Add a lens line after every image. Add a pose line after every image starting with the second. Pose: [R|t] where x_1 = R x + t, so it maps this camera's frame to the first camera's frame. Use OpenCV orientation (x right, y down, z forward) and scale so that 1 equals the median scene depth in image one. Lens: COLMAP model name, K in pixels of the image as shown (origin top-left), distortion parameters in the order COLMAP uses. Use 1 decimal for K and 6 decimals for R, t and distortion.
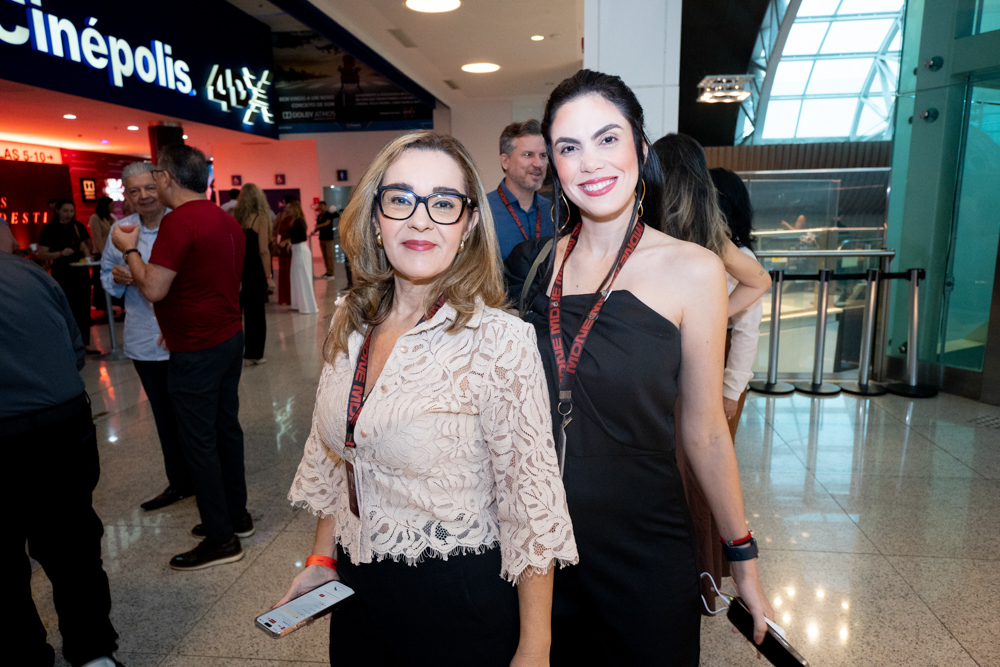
lens RADIAL K [[670.8, 0, 507.0], [0, 670.8, 334.5], [0, 0, 1]] dist [0.001742, 0.010437]
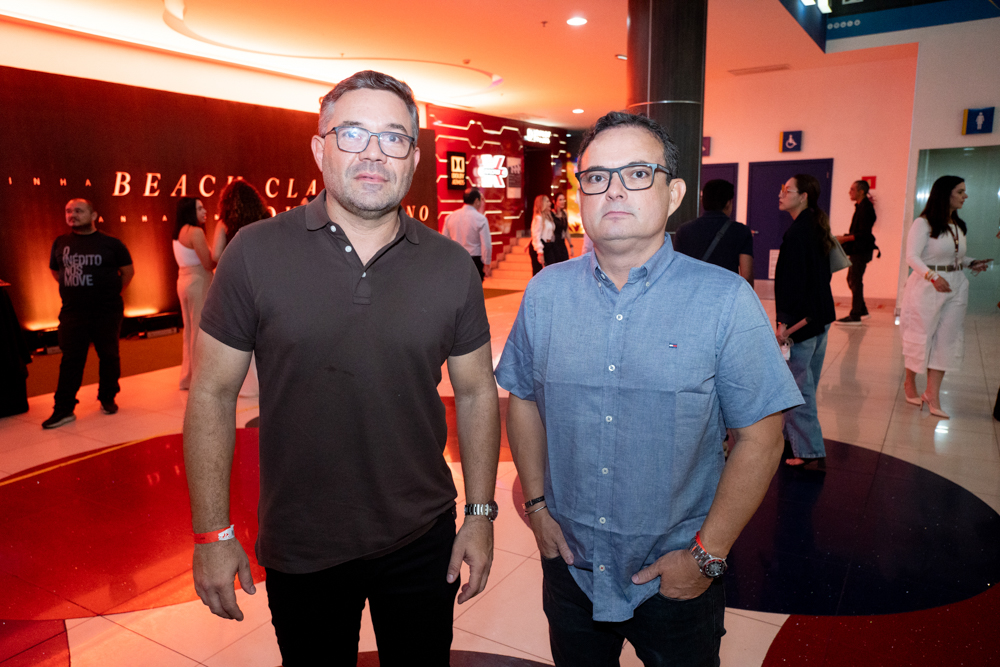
lens RADIAL K [[723.6, 0, 500.7], [0, 723.6, 337.7], [0, 0, 1]] dist [0.007003, 0.026804]
pose [[0.903046, 0.081710, -0.421700, -0.317242], [-0.083999, 0.996379, 0.013184, -0.078054], [0.421250, 0.023517, 0.906640, 0.447993]]
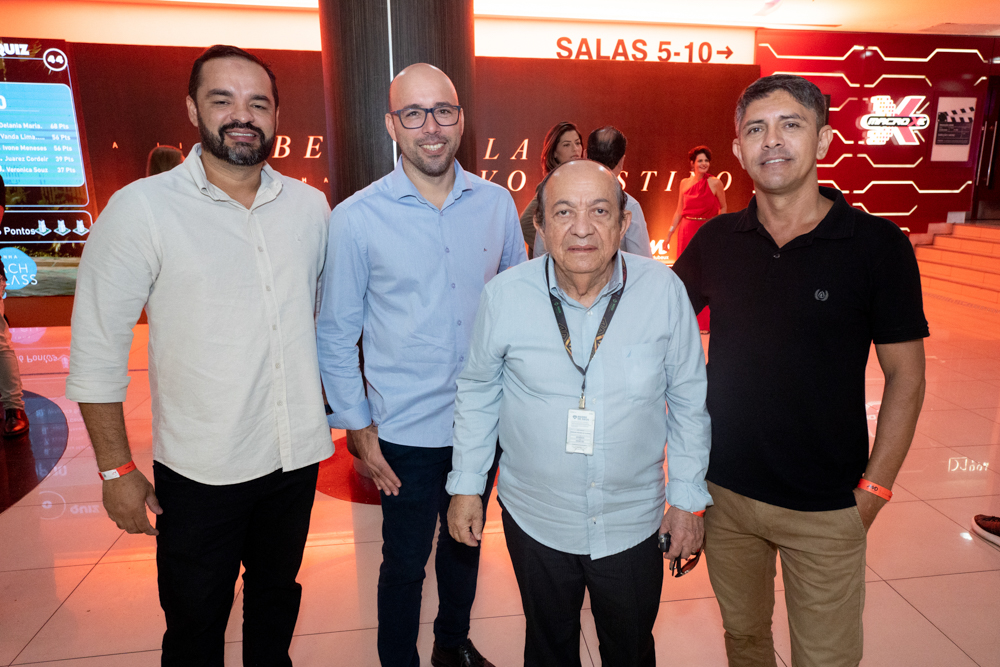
lens RADIAL K [[653.0, 0, 529.7], [0, 653.0, 324.0], [0, 0, 1]] dist [-0.009849, 0.018128]
pose [[0.247431, 0.234741, -0.940040, -0.255745], [-0.191012, 0.962985, 0.190194, -0.149590], [0.949891, 0.132499, 0.283110, 0.813252]]
